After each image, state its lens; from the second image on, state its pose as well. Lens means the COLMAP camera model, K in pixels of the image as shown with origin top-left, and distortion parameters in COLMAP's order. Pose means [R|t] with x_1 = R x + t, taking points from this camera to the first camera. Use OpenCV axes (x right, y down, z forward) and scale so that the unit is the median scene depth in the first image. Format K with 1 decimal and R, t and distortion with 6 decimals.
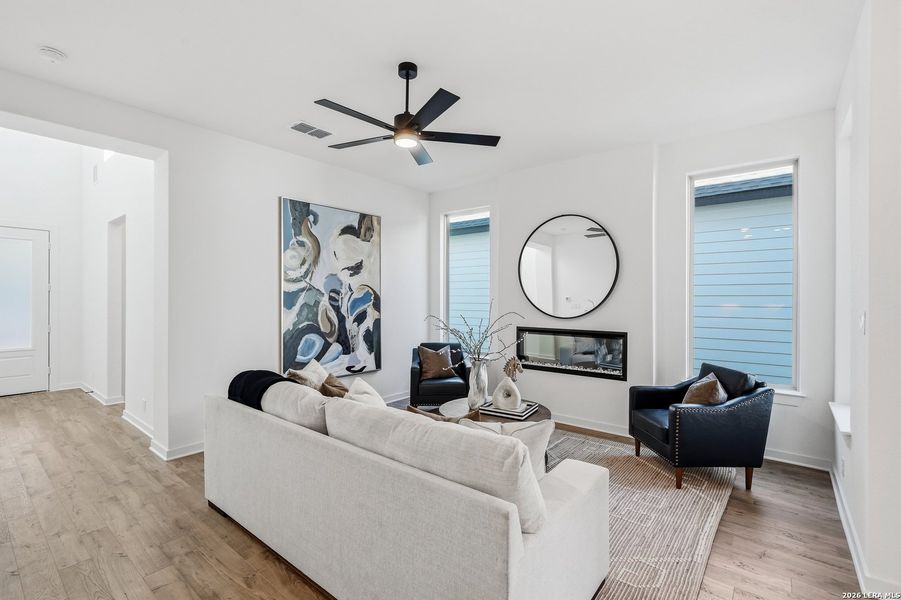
lens RADIAL K [[413.5, 0, 447.8], [0, 413.5, 299.3], [0, 0, 1]] dist [-0.009521, 0.003952]
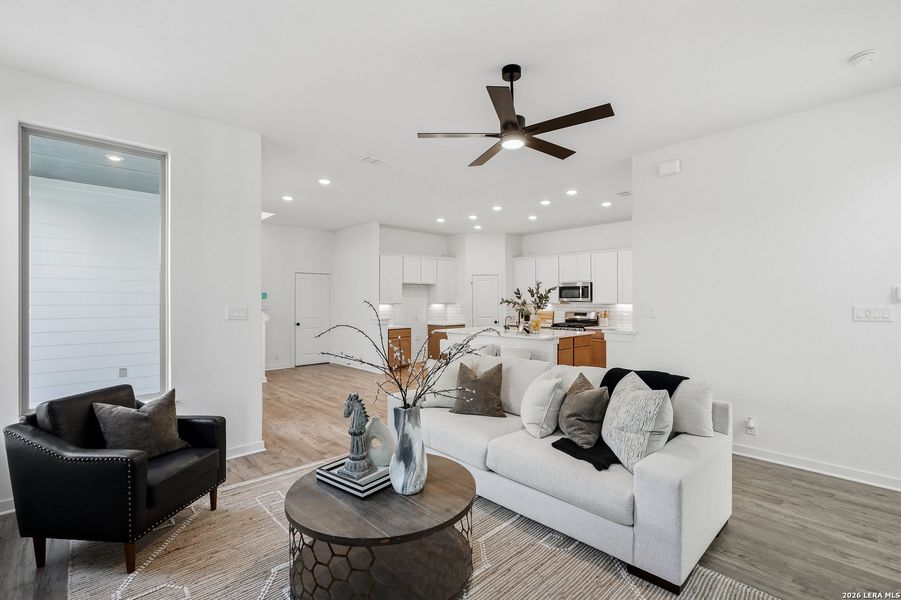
lens RADIAL K [[413.5, 0, 444.2], [0, 413.5, 298.9], [0, 0, 1]] dist [-0.009521, 0.003952]
pose [[-0.990217, 0.001737, 0.139524, -0.045380], [0.001559, 0.999998, -0.001382, -0.002723], [-0.139526, -0.001151, -0.990218, 1.168503]]
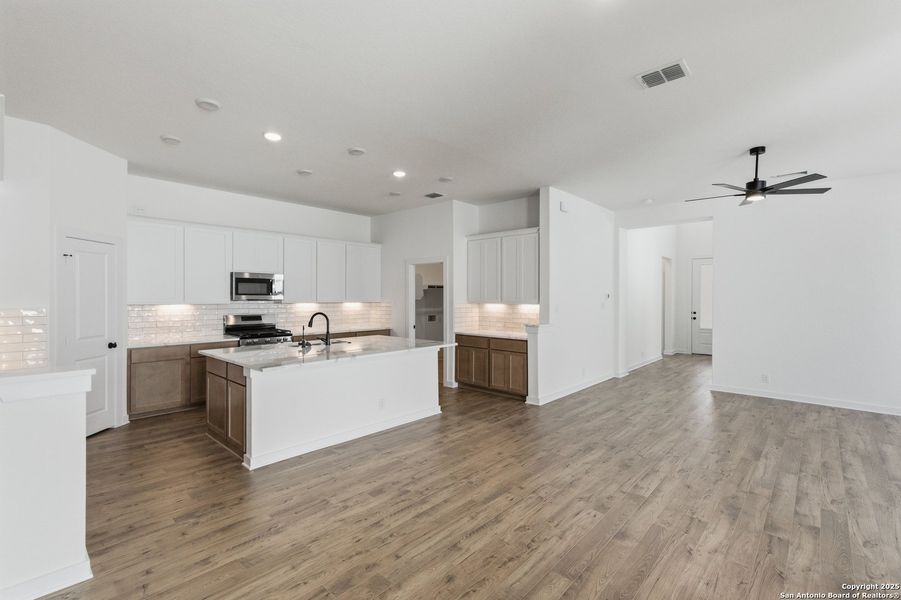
lens RADIAL K [[407.4, 0, 448.5], [0, 407.4, 299.9], [0, 0, 1]] dist [-0.003345, 0.002605]
pose [[-0.057555, 0.006265, -0.998323, 0.850977], [-0.005130, 0.999965, 0.006571, -0.005315], [0.998329, 0.005500, -0.057521, -0.032991]]
